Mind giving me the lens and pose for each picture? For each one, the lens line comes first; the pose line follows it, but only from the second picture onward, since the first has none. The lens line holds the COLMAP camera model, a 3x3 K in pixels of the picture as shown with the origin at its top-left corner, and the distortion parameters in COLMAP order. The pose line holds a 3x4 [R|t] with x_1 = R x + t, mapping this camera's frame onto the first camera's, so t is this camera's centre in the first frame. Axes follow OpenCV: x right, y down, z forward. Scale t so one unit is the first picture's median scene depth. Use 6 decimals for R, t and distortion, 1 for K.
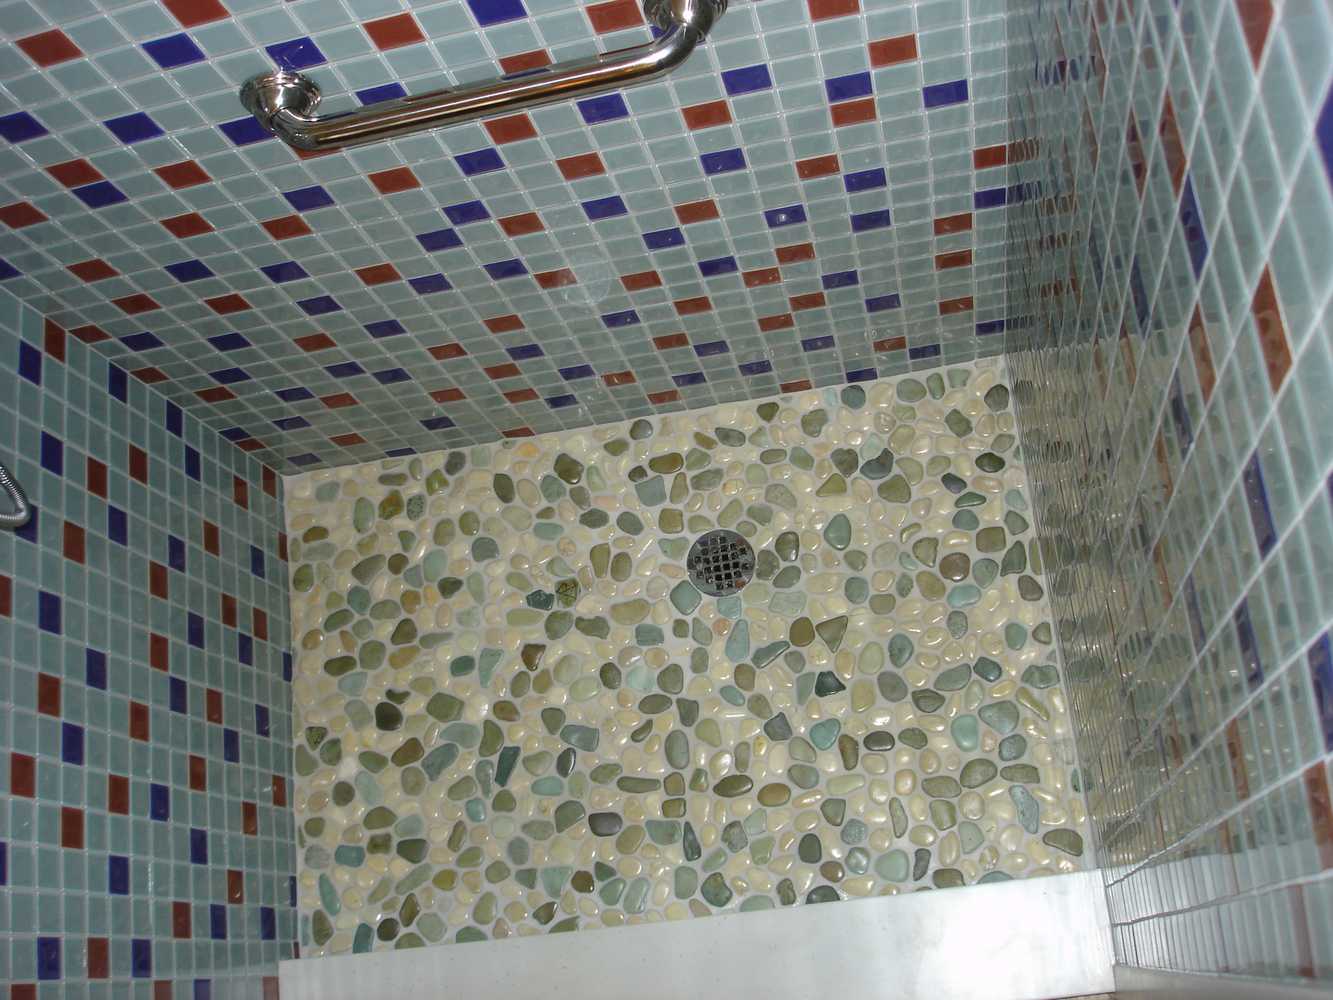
lens RADIAL K [[1490.0, 0, 662.3], [0, 1490.0, 514.2], [0, 0, 1]] dist [-0.100702, 0.000000]
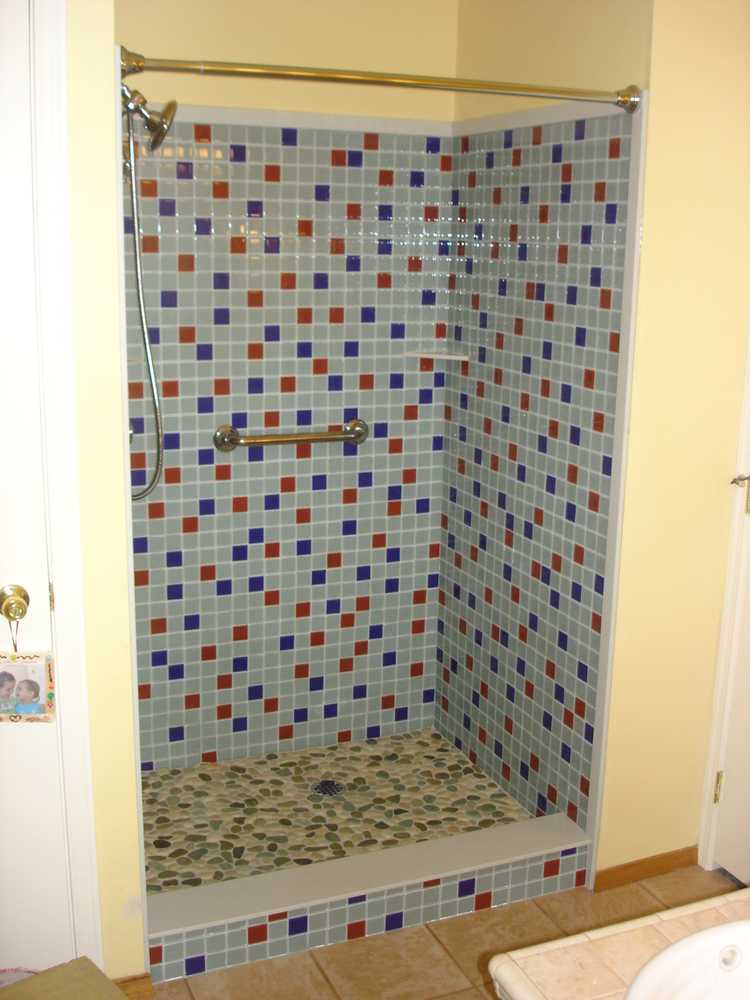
lens RADIAL K [[1117.8, 0, 371.5], [0, 1117.8, 501.8], [0, 0, 1]] dist [-0.100702, 0.000000]
pose [[0.928713, 0.151916, 0.338251, -0.468938], [0.226569, 0.489632, -0.841978, 1.113517], [-0.293529, 0.858593, 0.420308, 0.051570]]
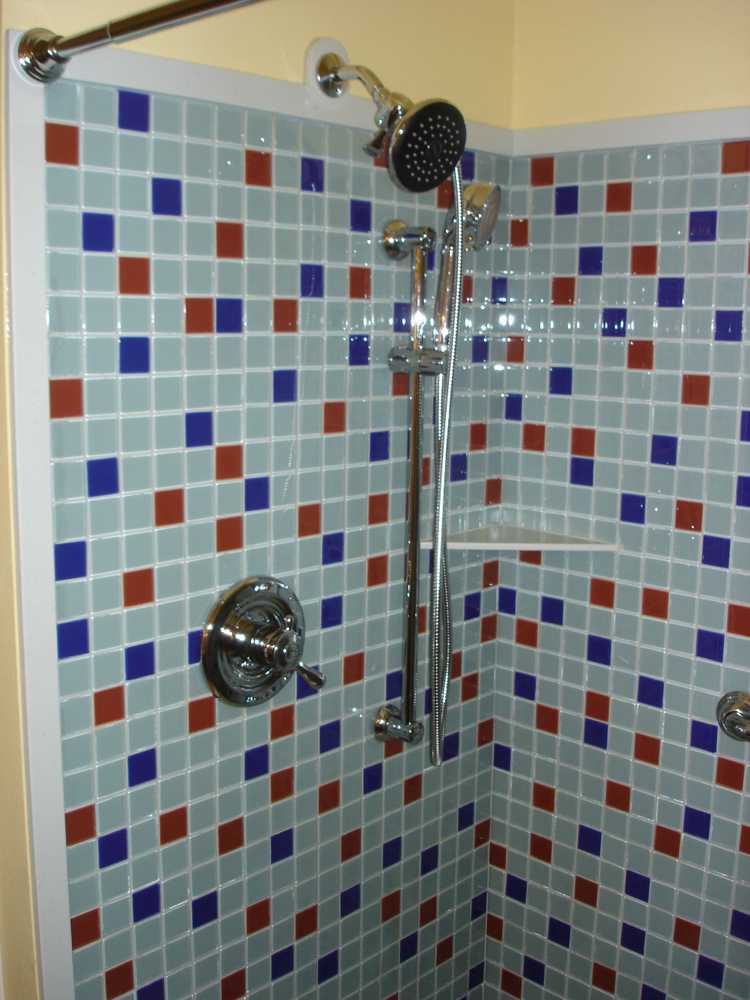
lens RADIAL K [[1117.8, 0, 378.3], [0, 1117.8, 506.1], [0, 0, 1]] dist [-0.100702, 0.000000]
pose [[0.629333, 0.332110, -0.702597, 0.164428], [-0.774317, 0.344906, -0.530541, 0.368167], [0.066132, 0.877920, 0.474219, 0.134383]]
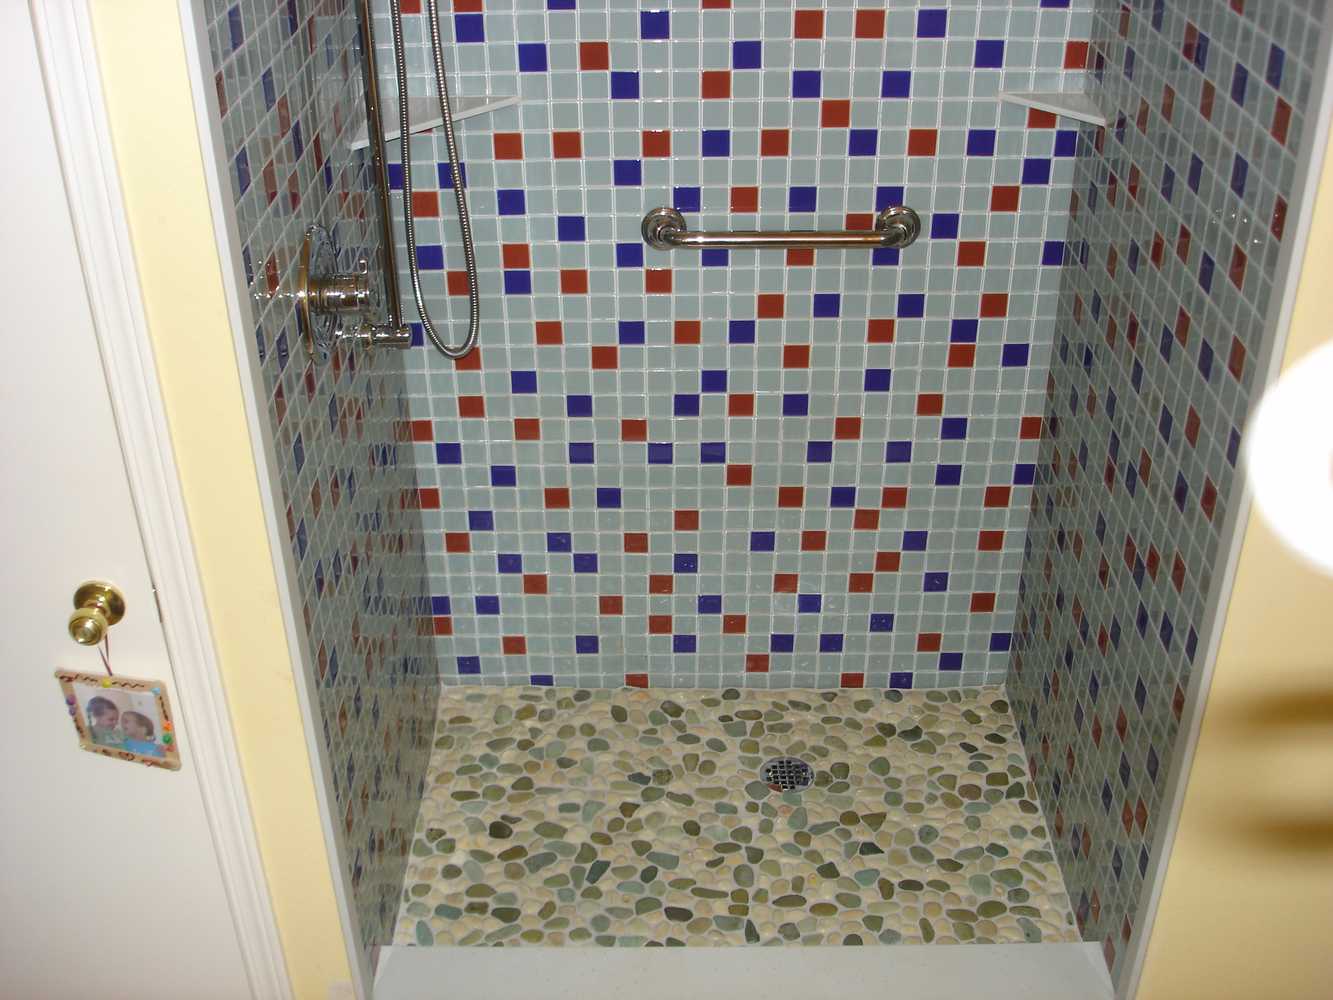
lens RADIAL K [[1490.0, 0, 665.7], [0, 1490.0, 521.3], [0, 0, 1]] dist [-0.100702, 0.000000]
pose [[0.975129, 0.220428, 0.023113, -0.142667], [-0.151905, 0.740629, -0.654518, 0.738320], [-0.161392, 0.634729, 0.755693, -0.083419]]
